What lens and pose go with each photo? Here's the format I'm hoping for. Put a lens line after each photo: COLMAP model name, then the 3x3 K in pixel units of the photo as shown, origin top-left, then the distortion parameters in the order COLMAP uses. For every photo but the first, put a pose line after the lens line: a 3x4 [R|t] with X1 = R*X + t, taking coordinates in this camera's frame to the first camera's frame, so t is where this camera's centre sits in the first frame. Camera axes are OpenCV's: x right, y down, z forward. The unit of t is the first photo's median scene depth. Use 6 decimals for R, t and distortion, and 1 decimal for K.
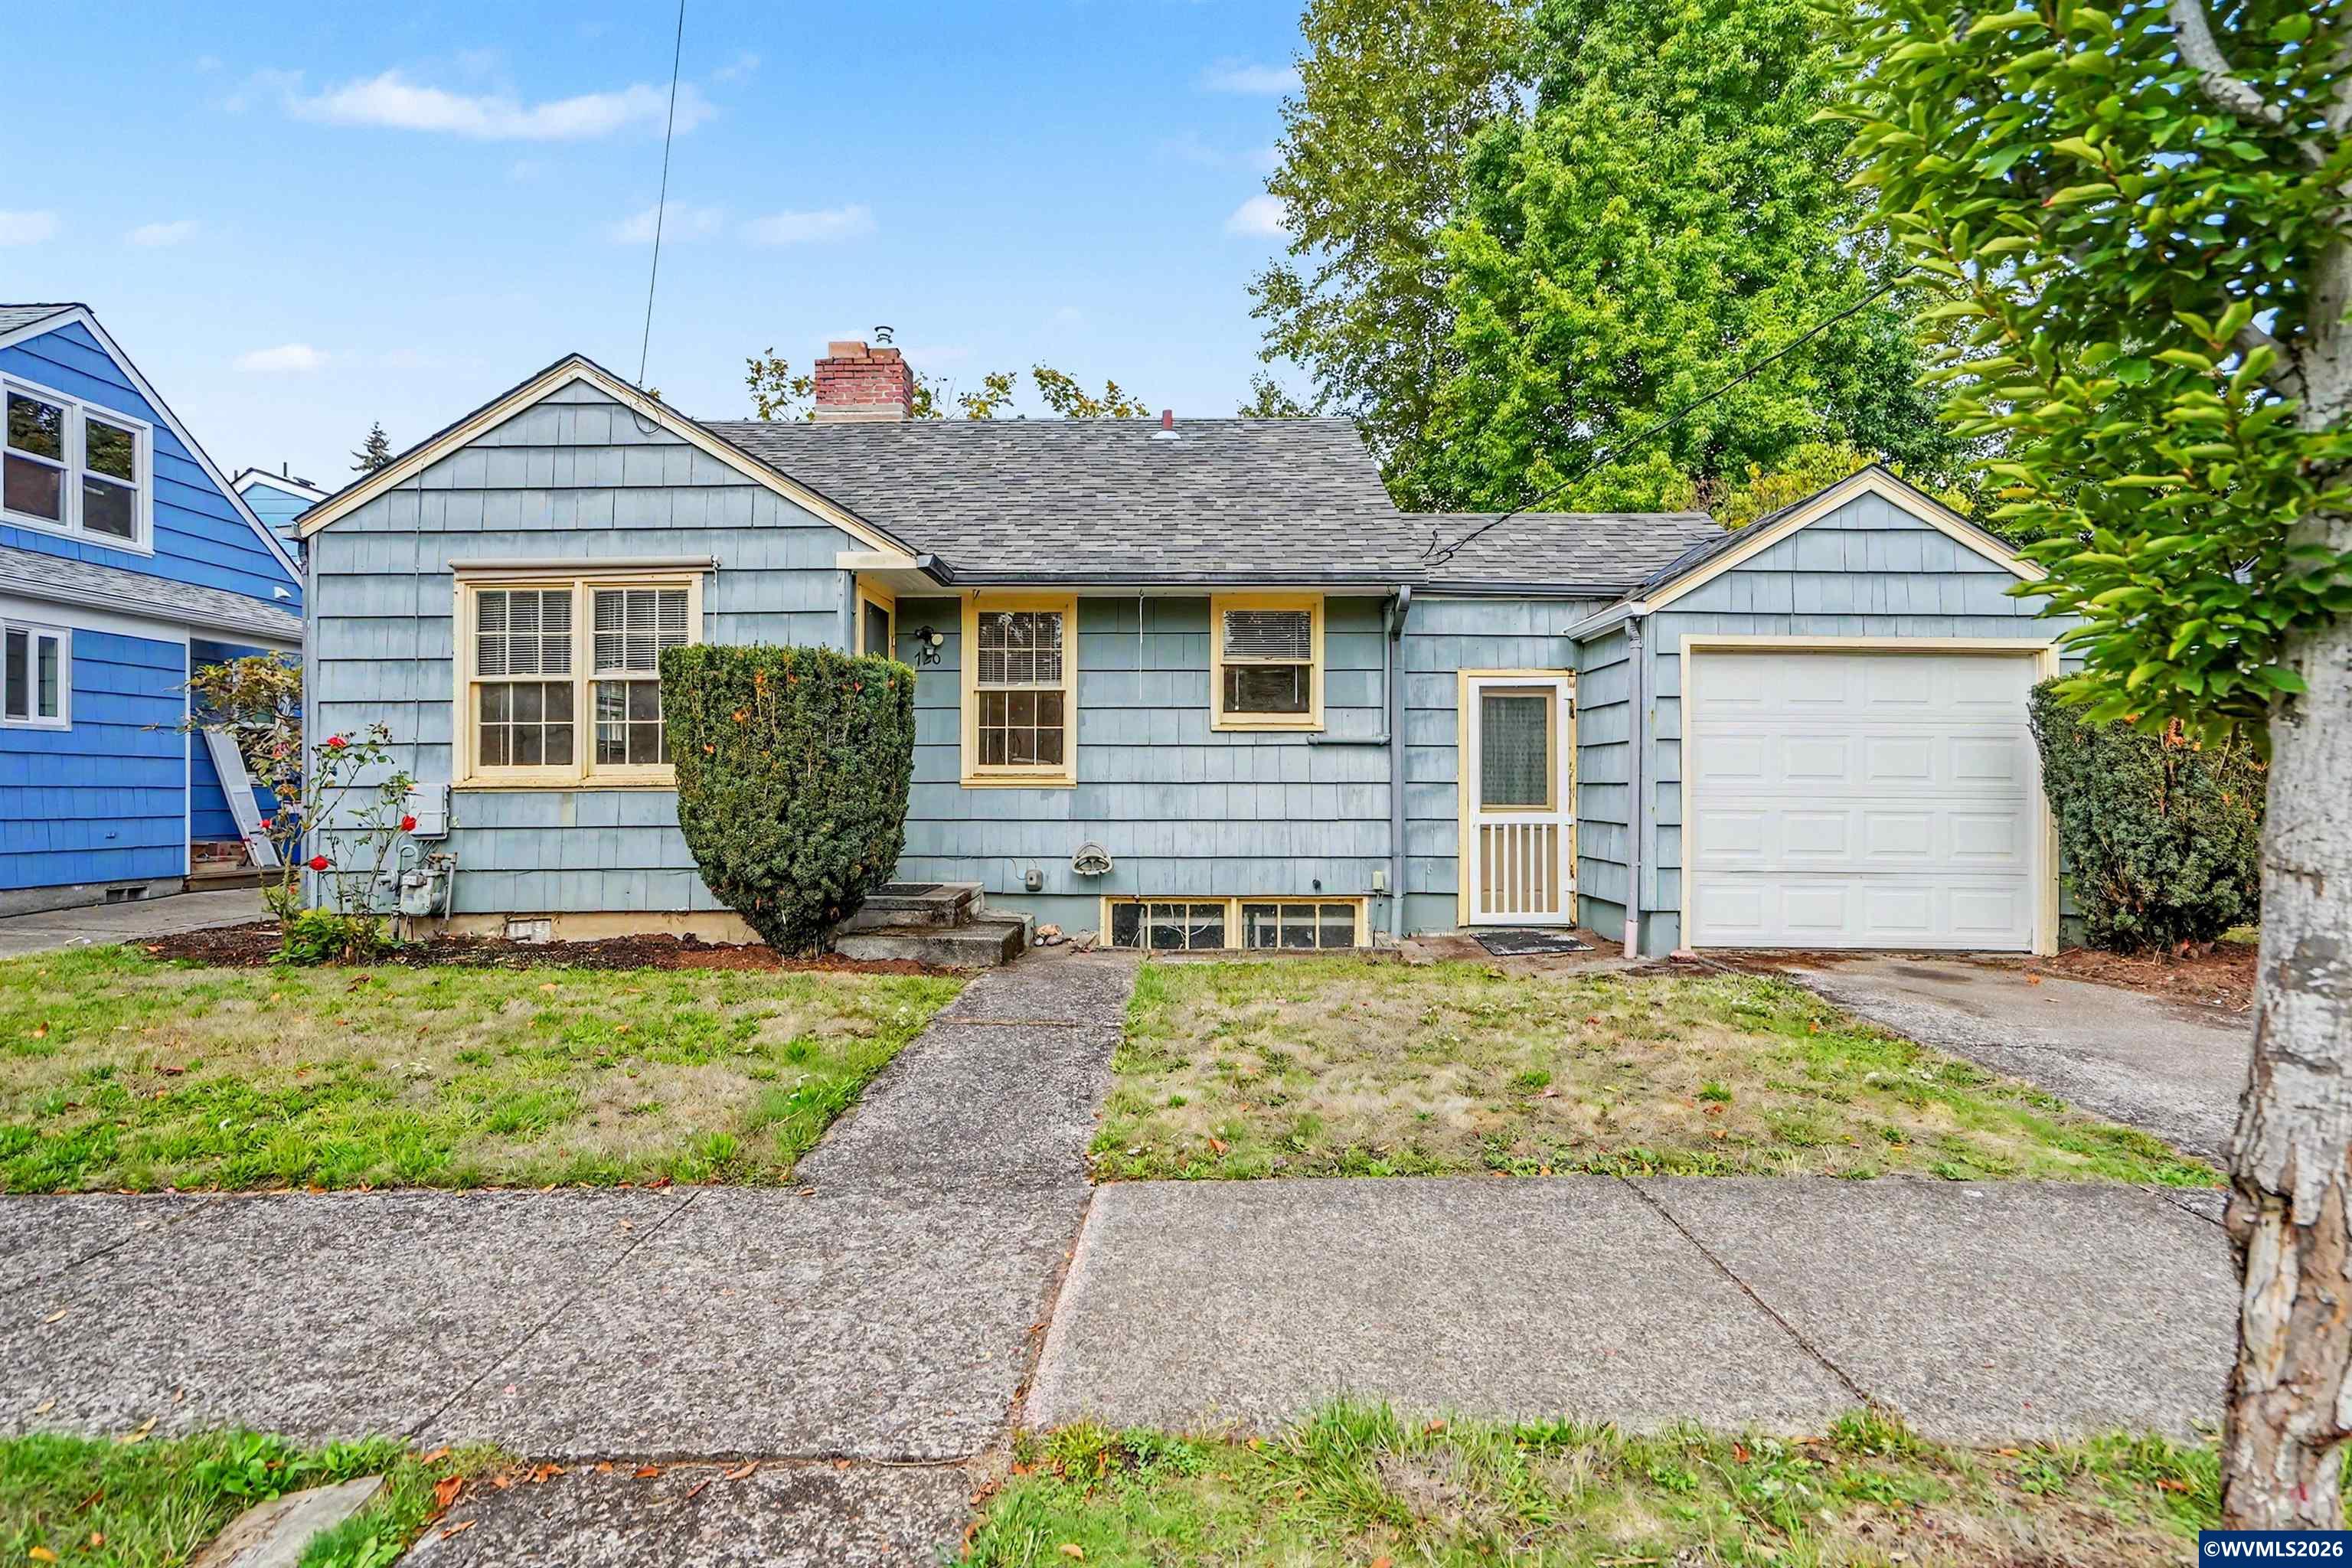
lens RADIAL K [[1319.2, 0, 1202.4], [0, 1319.2, 823.1], [0, 0, 1]] dist [-0.020579, 0.000594]
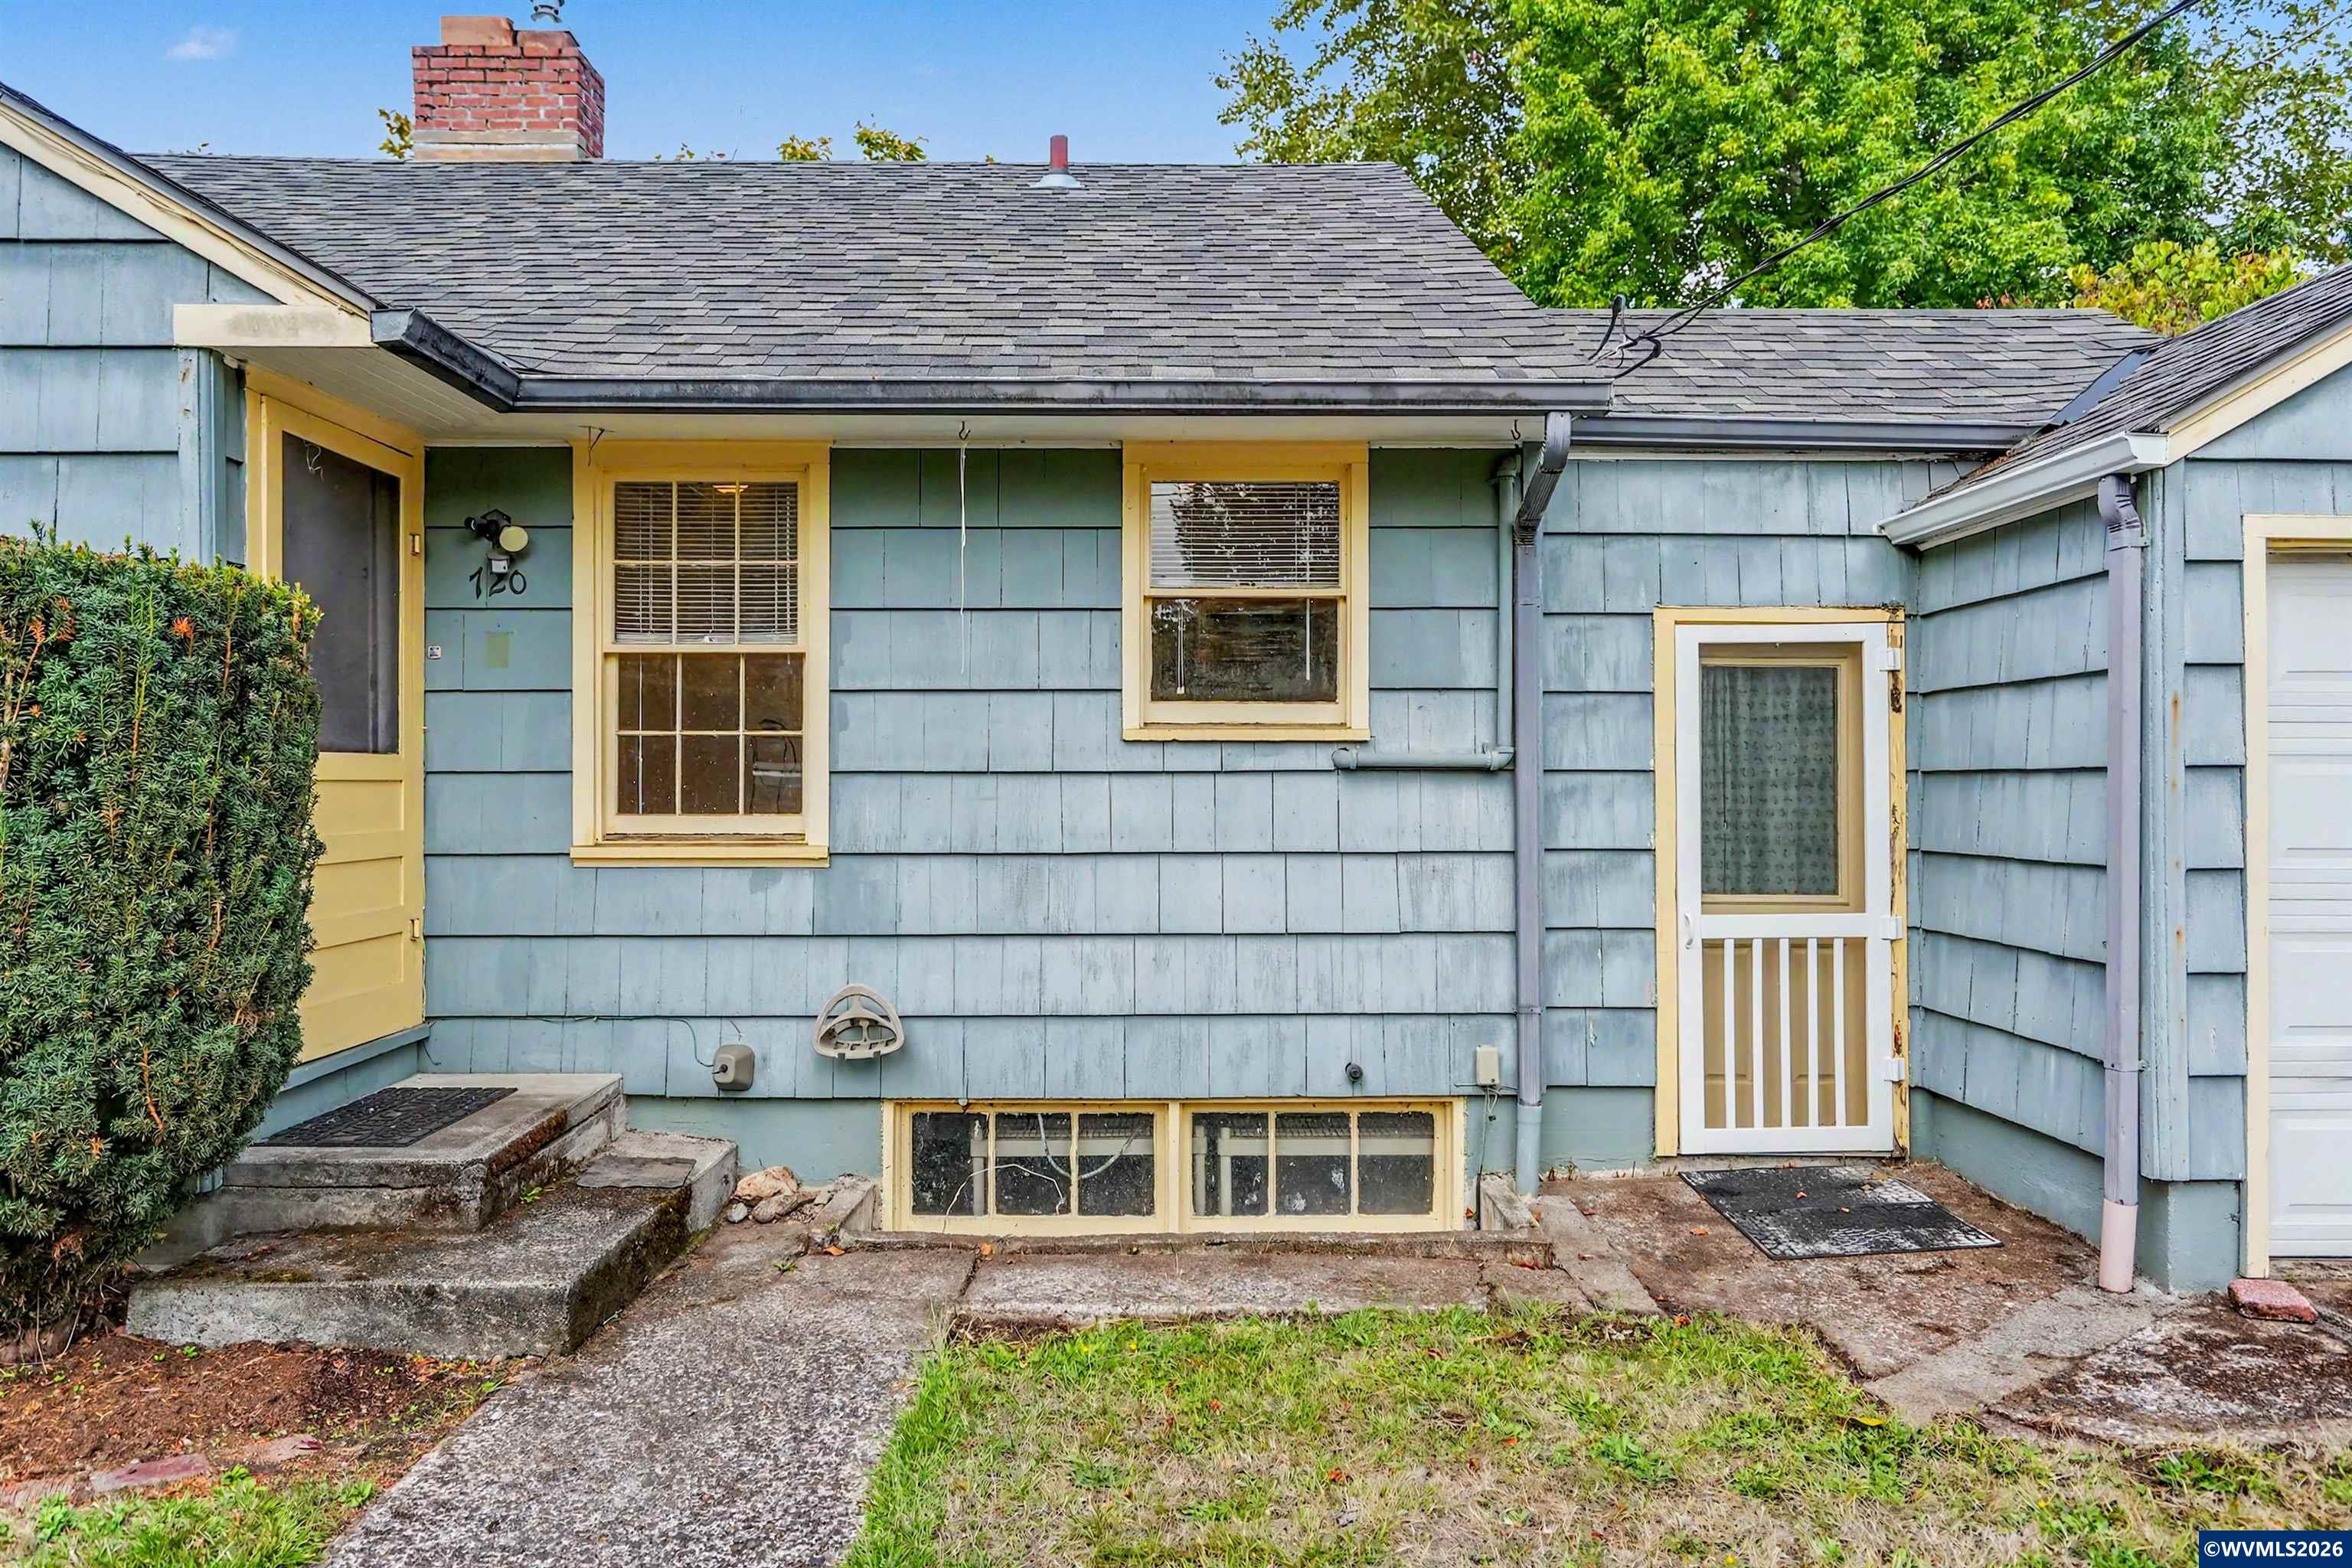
lens RADIAL K [[1572.5, 0, 1174.1], [0, 1572.5, 803.3], [0, 0, 1]] dist [0.010216, -0.001661]
pose [[0.999983, -0.000707, 0.005724, 0.020827], [0.000773, 0.999933, -0.011561, -0.041427], [-0.005715, 0.011565, 0.999917, 0.449049]]
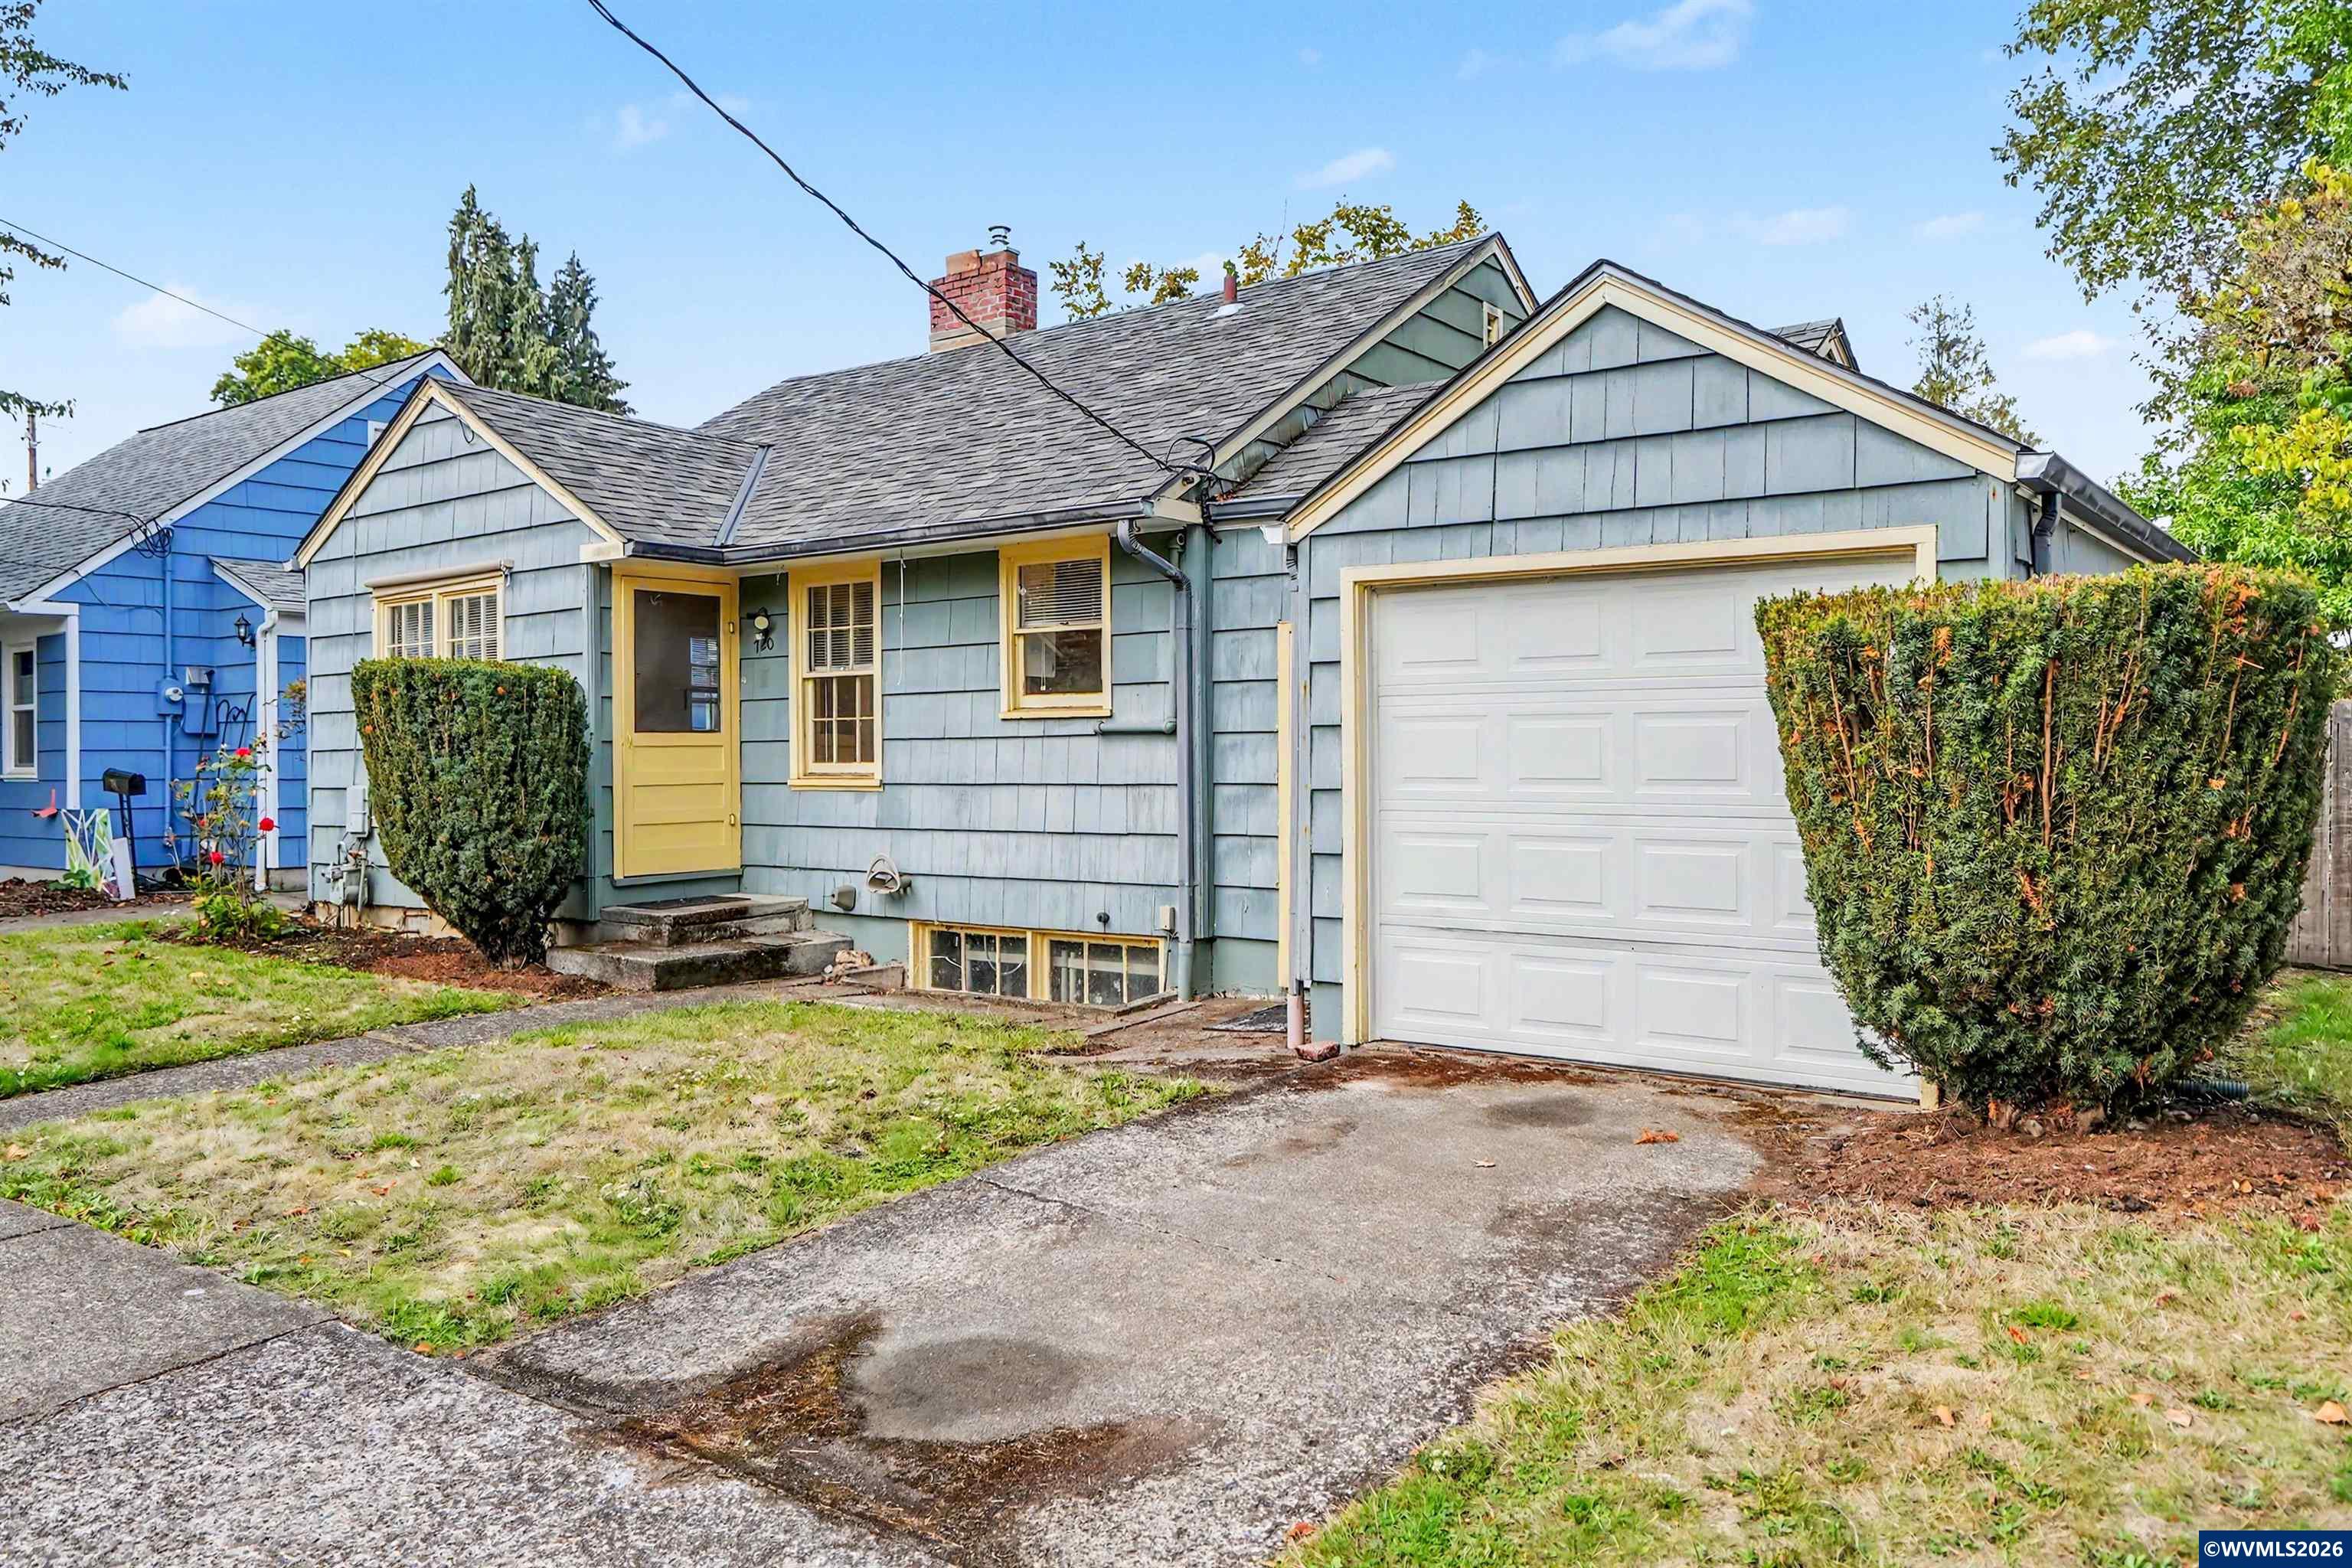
lens RADIAL K [[1916.4, 0, 1183.5], [0, 1916.4, 800.0], [0, 0, 1]] dist [-0.000527, -0.001174]
pose [[0.770419, 0.008081, -0.637487, 0.819962], [-0.006472, 0.999967, 0.004855, -0.027111], [0.637506, 0.000385, 0.770446, 0.181103]]
